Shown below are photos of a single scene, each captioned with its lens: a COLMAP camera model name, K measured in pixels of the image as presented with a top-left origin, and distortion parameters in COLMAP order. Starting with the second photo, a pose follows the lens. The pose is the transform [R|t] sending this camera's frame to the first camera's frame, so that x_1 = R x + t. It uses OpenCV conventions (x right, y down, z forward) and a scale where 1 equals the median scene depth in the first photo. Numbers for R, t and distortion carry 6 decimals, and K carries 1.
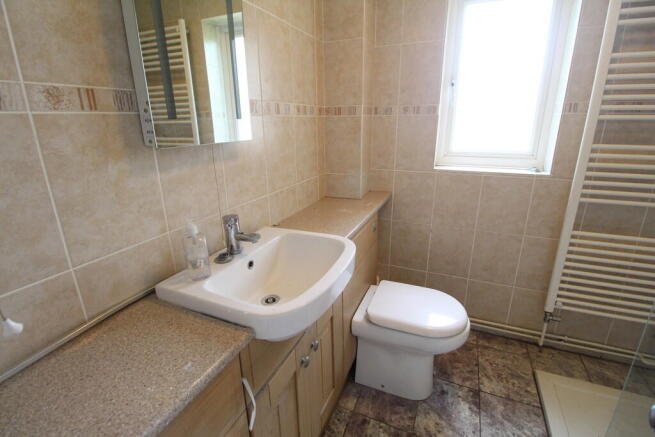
lens RADIAL K [[309.6, 0, 332.0], [0, 309.6, 217.0], [0, 0, 1]] dist [-0.006428, -0.006227]
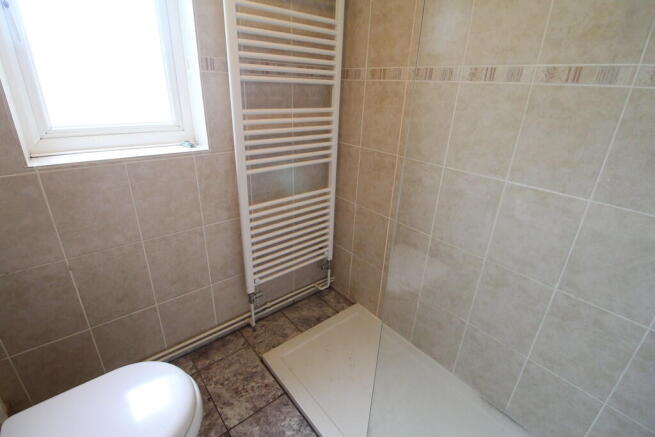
lens RADIAL K [[309.6, 0, 327.7], [0, 309.6, 213.6], [0, 0, 1]] dist [-0.006428, -0.006227]
pose [[0.467235, -0.320632, 0.823946, 0.116322], [0.231650, 0.943764, 0.235897, -0.093066], [-0.853247, 0.080647, 0.515234, 0.307761]]
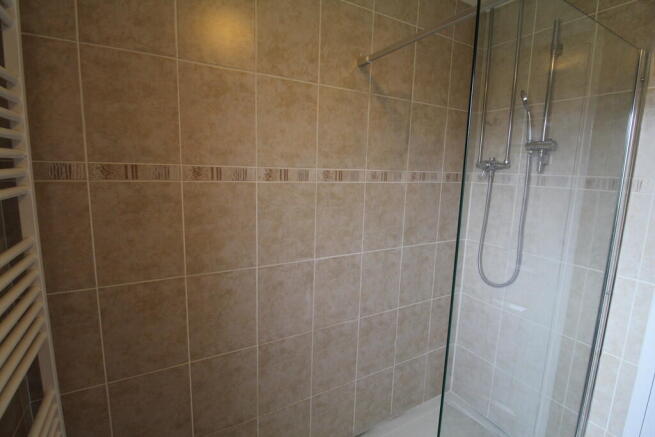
lens RADIAL K [[309.6, 0, 327.1], [0, 309.6, 216.6], [0, 0, 1]] dist [-0.006428, -0.006227]
pose [[-0.794839, -0.109954, 0.596775, 0.427730], [0.158863, 0.911442, 0.379519, -0.338798], [-0.585656, 0.396463, -0.706983, 0.890937]]
